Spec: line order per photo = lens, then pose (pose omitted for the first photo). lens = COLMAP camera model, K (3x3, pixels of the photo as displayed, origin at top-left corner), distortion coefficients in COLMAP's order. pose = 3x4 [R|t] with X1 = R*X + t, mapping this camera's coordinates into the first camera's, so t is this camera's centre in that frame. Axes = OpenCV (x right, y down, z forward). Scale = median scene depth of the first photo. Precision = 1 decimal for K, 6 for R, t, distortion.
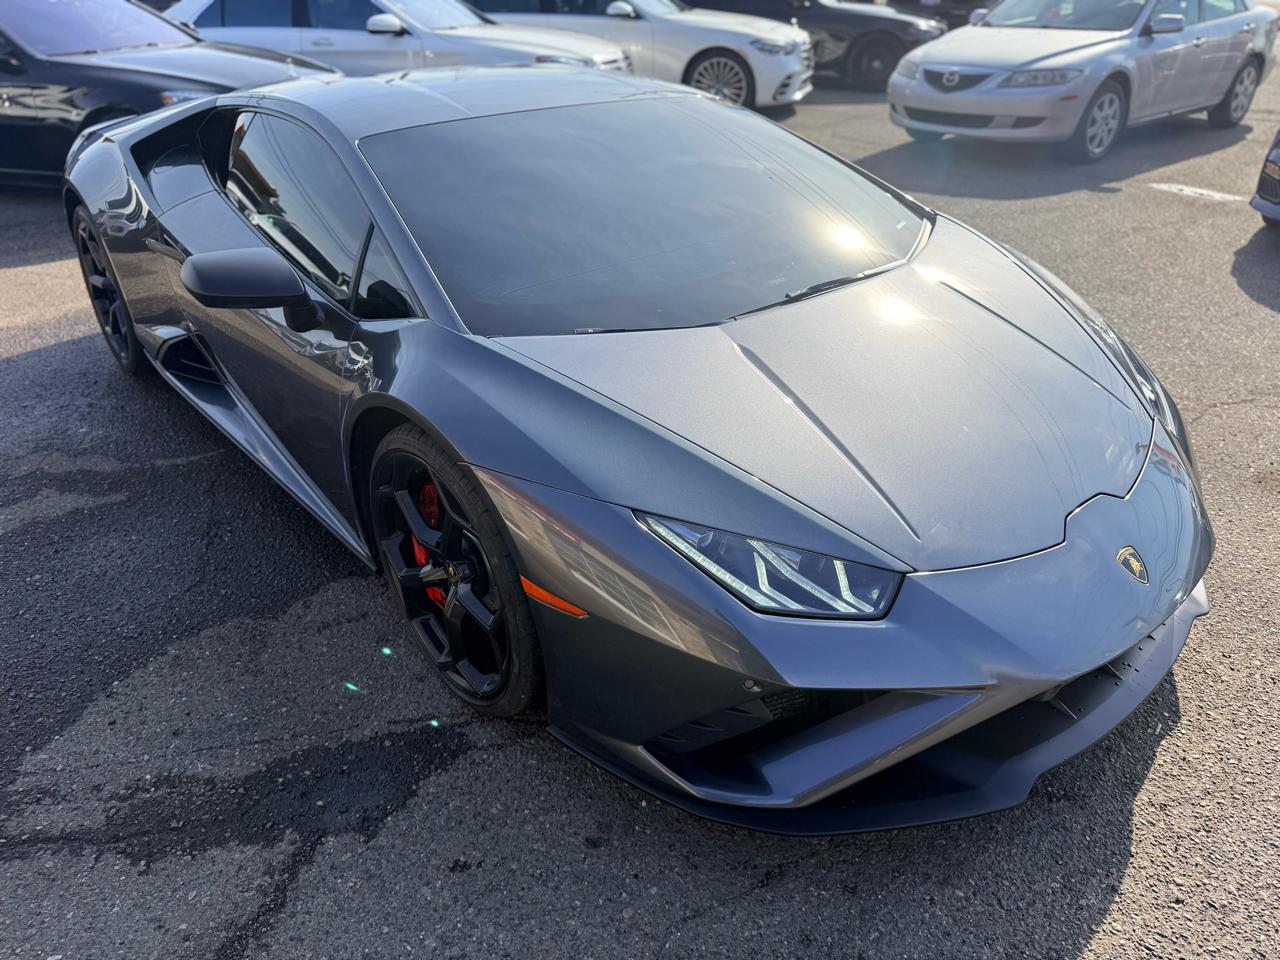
lens RADIAL K [[909.0, 0, 637.2], [0, 909.0, 479.8], [0, 0, 1]] dist [0.010115, -0.018624]
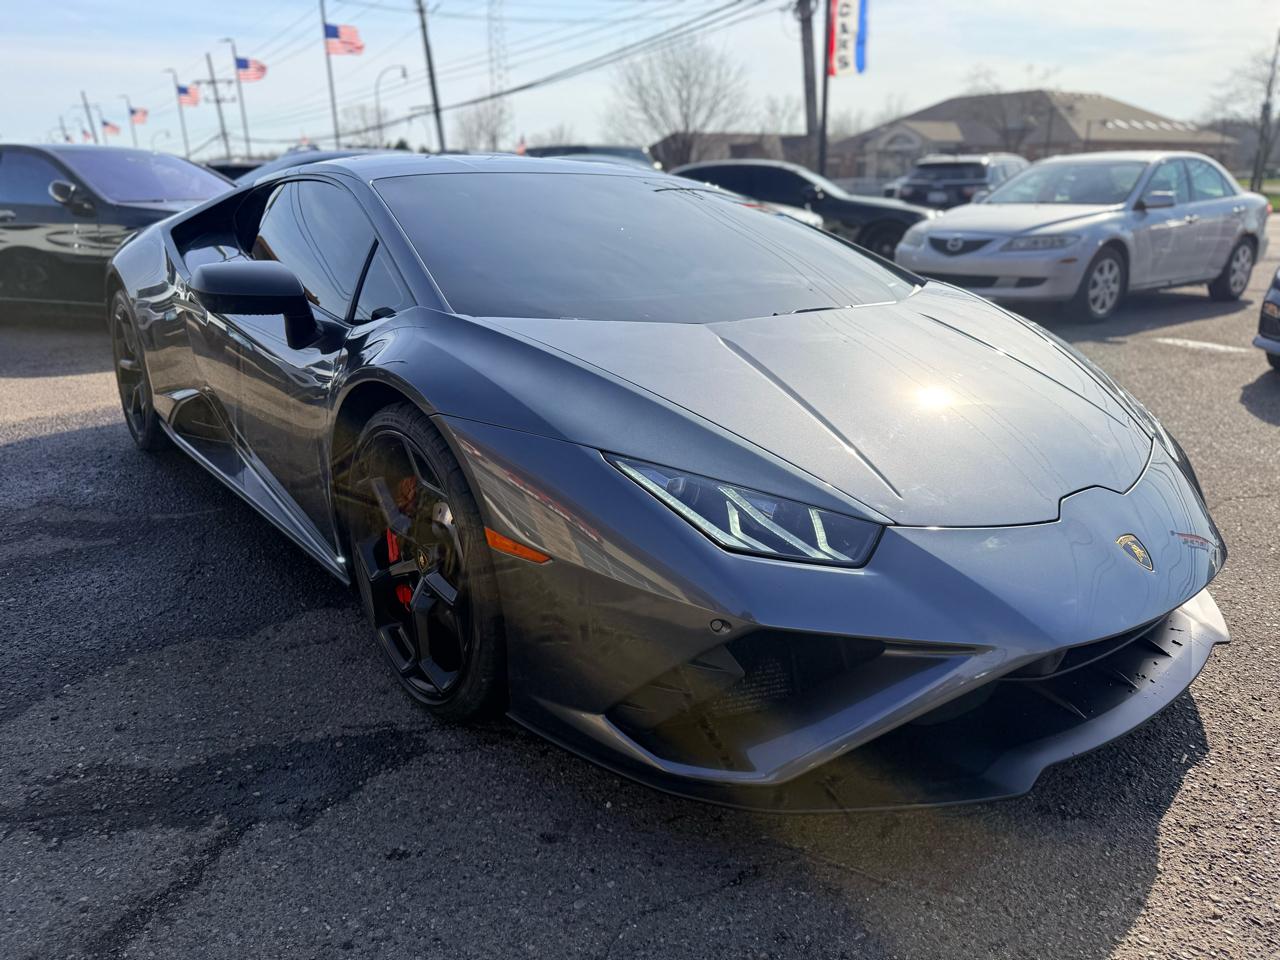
lens RADIAL K [[909.0, 0, 631.3], [0, 909.0, 475.8], [0, 0, 1]] dist [0.010115, -0.018624]
pose [[0.999062, 0.026513, -0.034246, 0.049923], [-0.033051, 0.977733, -0.207236, 0.212168], [0.027989, 0.208173, 0.977691, 0.045299]]
